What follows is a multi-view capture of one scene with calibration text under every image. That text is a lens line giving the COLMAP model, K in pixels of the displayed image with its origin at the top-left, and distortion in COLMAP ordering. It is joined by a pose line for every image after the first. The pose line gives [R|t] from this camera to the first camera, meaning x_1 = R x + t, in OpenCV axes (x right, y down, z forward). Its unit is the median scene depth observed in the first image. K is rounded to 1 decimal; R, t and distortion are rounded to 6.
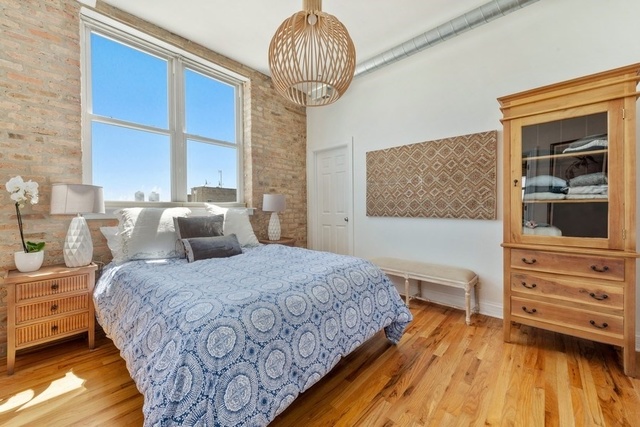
lens RADIAL K [[249.2, 0, 319.7], [0, 249.2, 211.2], [0, 0, 1]] dist [0.009700, -0.002401]
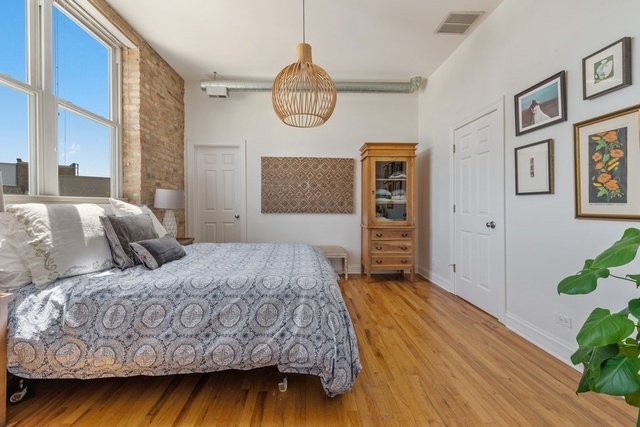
lens RADIAL K [[262.3, 0, 311.3], [0, 262.3, 204.8], [0, 0, 1]] dist [0.002531, 0.000041]
pose [[0.708664, 0.007702, 0.705504, -0.568740], [0.003306, 0.999893, -0.014236, 0.001373], [-0.705539, 0.012421, 0.708562, -0.010584]]
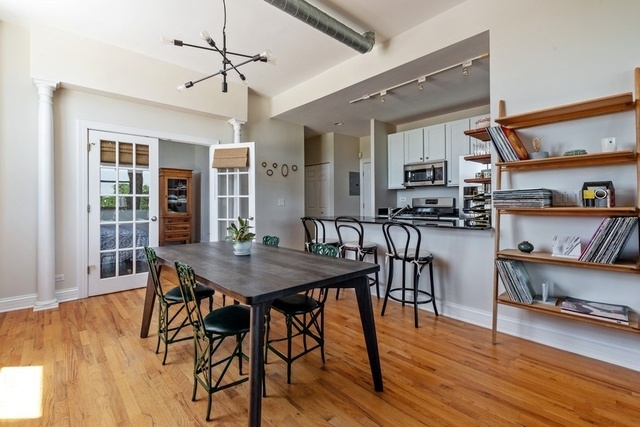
lens RADIAL K [[296.4, 0, 318.0], [0, 296.4, 195.0], [0, 0, 1]] dist [-0.004293, -0.000691]
pose [[0.088885, 0.030300, 0.995581, -1.774926], [0.020093, 0.999279, -0.032206, 0.015635], [-0.995839, 0.022867, 0.088212, -0.781402]]
